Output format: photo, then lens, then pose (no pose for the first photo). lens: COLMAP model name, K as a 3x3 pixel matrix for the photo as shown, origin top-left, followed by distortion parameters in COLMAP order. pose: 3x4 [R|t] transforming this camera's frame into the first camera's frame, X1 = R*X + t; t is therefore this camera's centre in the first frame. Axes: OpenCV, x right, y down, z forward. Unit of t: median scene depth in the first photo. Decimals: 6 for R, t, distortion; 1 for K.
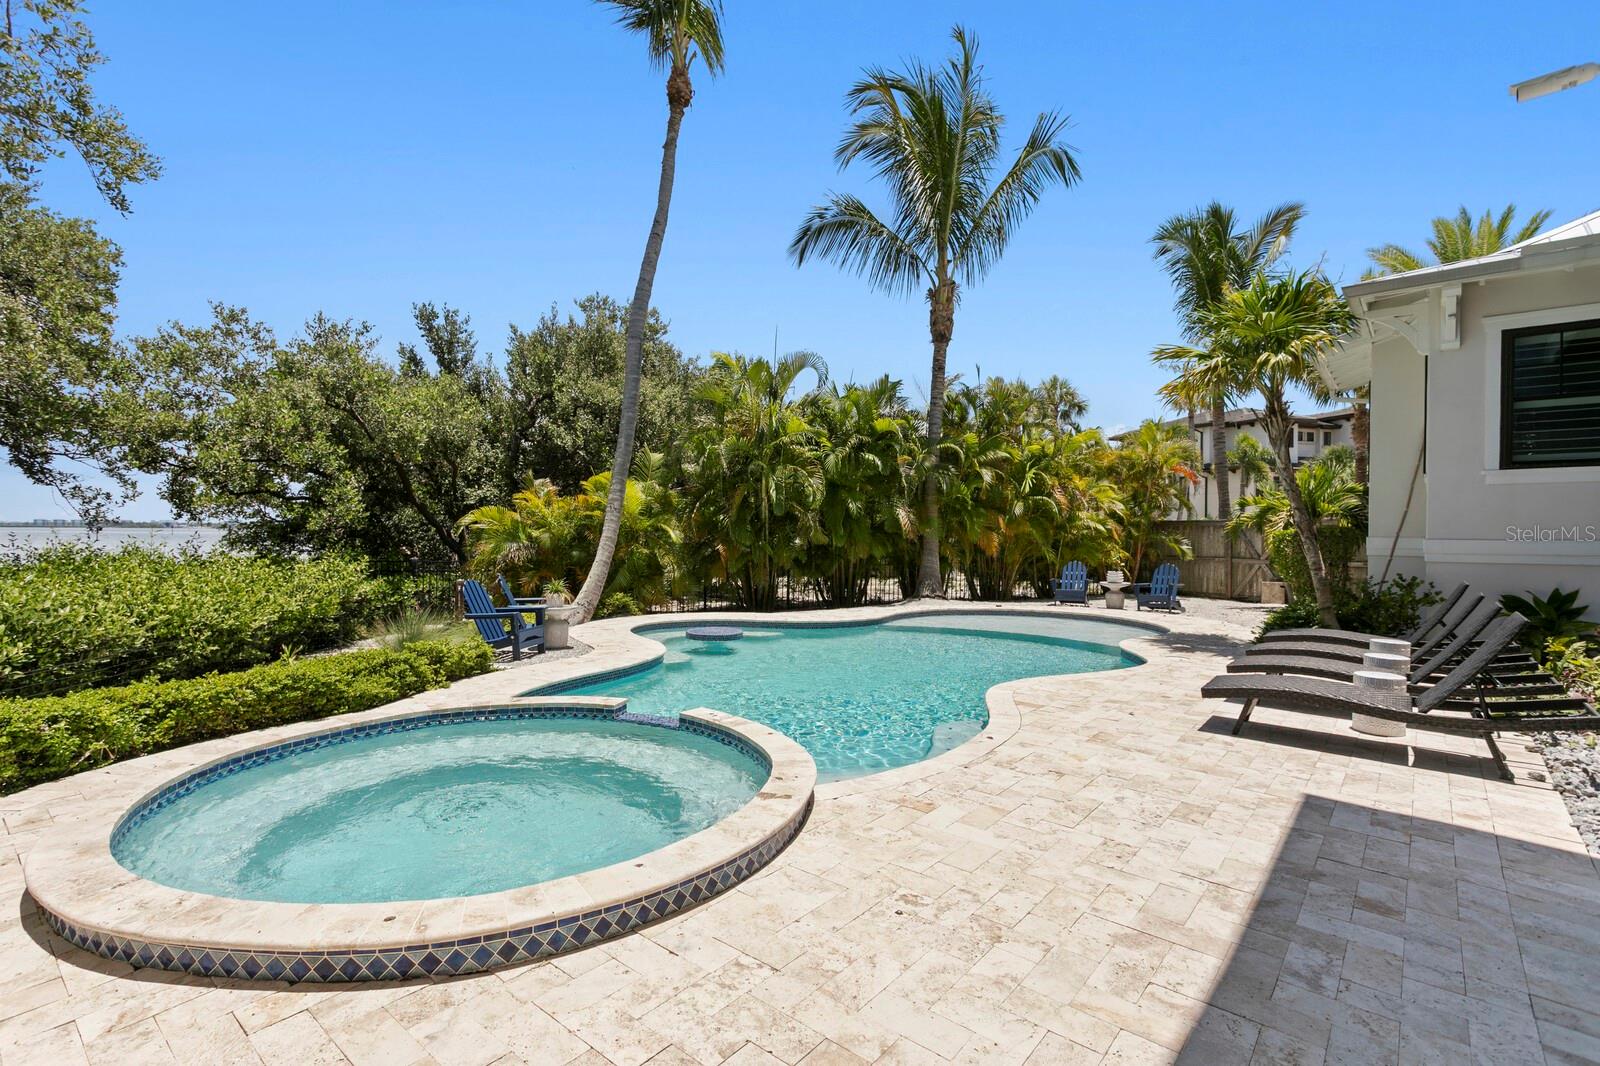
lens RADIAL K [[769.4, 0, 794.9], [0, 769.4, 530.2], [0, 0, 1]] dist [0.020025, 0.001062]
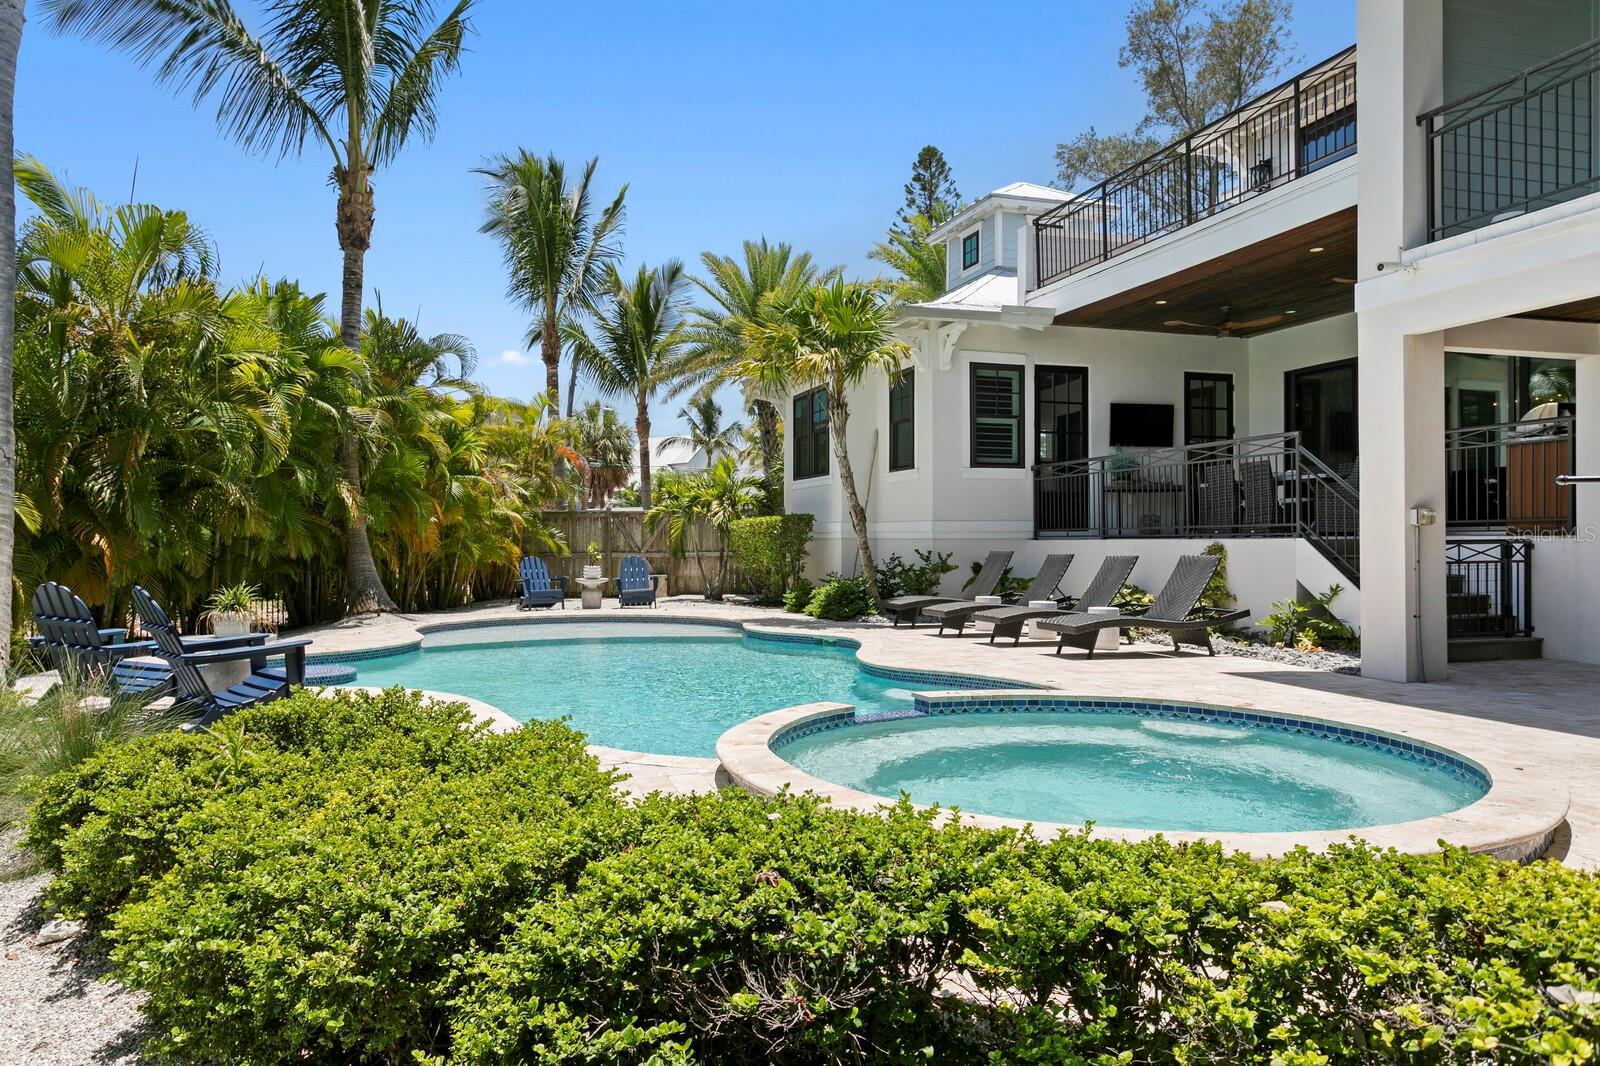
lens RADIAL K [[1049.5, 0, 759.9], [0, 1049.5, 541.2], [0, 0, 1]] dist [0.007478, -0.002503]
pose [[0.555594, -0.004109, 0.831443, -0.388881], [0.002202, 0.999992, 0.003471, 0.019637], [-0.831451, -0.000097, 0.555599, 0.168403]]
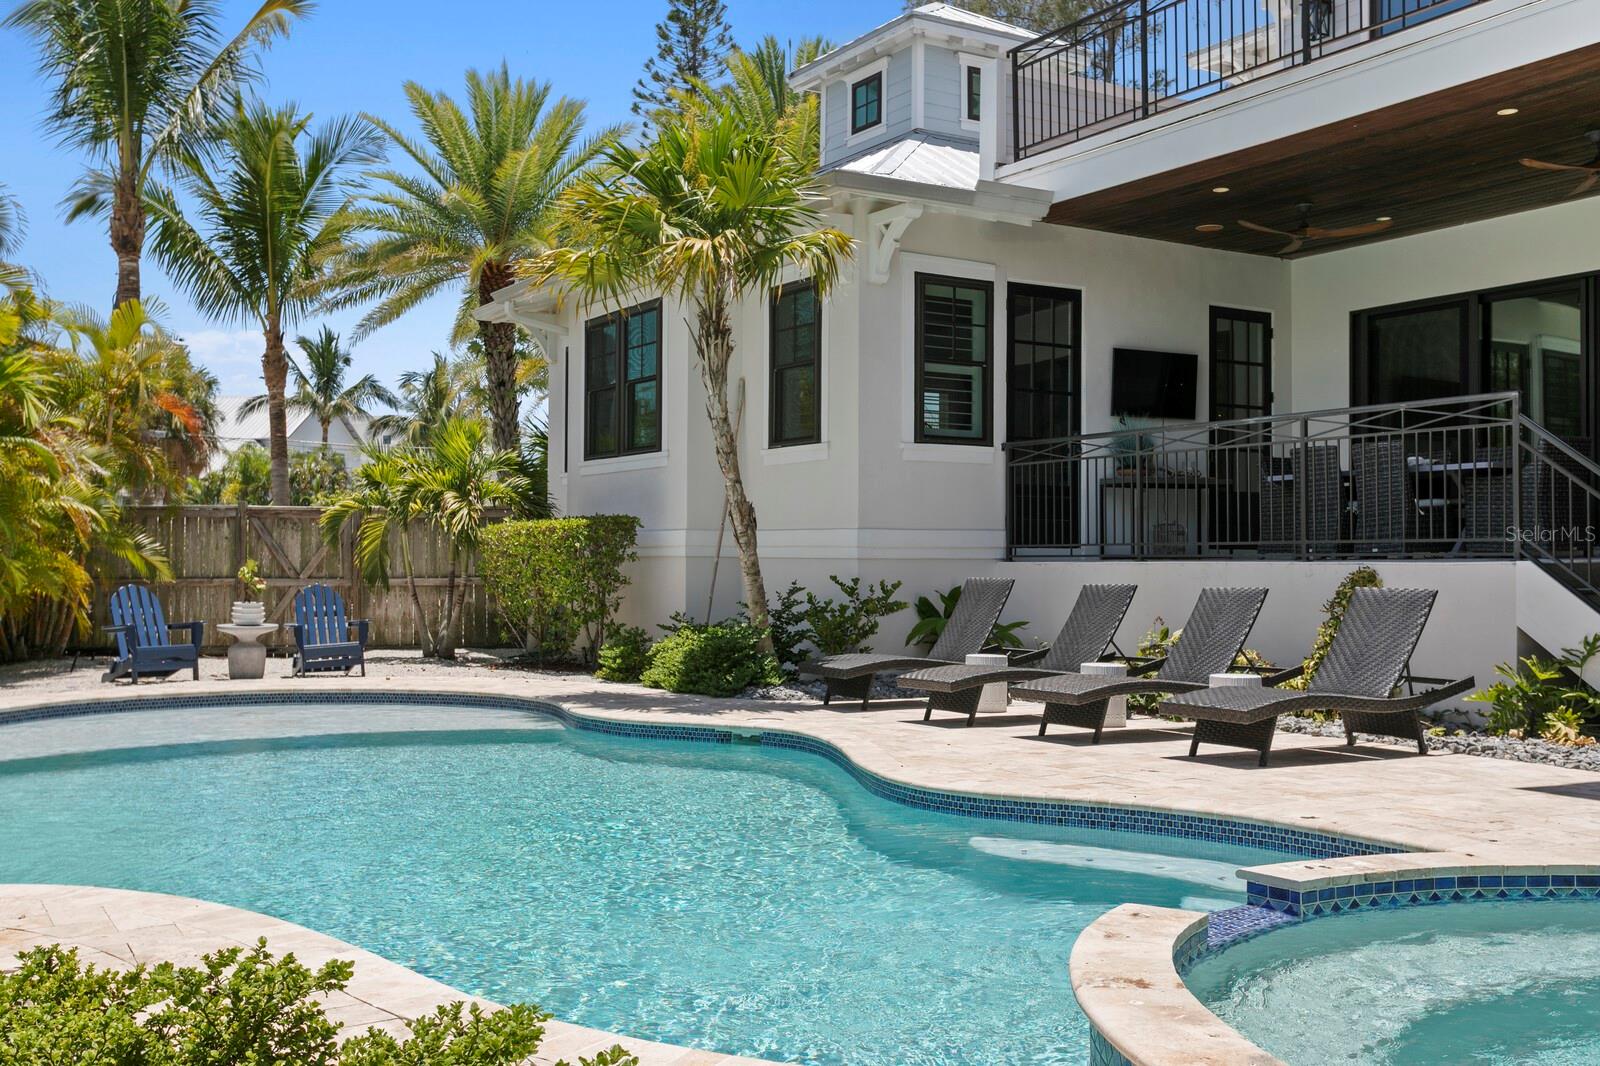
lens RADIAL K [[1538.7, 0, 747.6], [0, 1538.7, 535.4], [0, 0, 1]] dist [0.014903, 0.000000]
pose [[0.343170, 0.014776, 0.939157, -0.331191], [-0.004889, 0.999891, -0.013946, 0.020623], [-0.939260, 0.000194, 0.343205, 0.322083]]
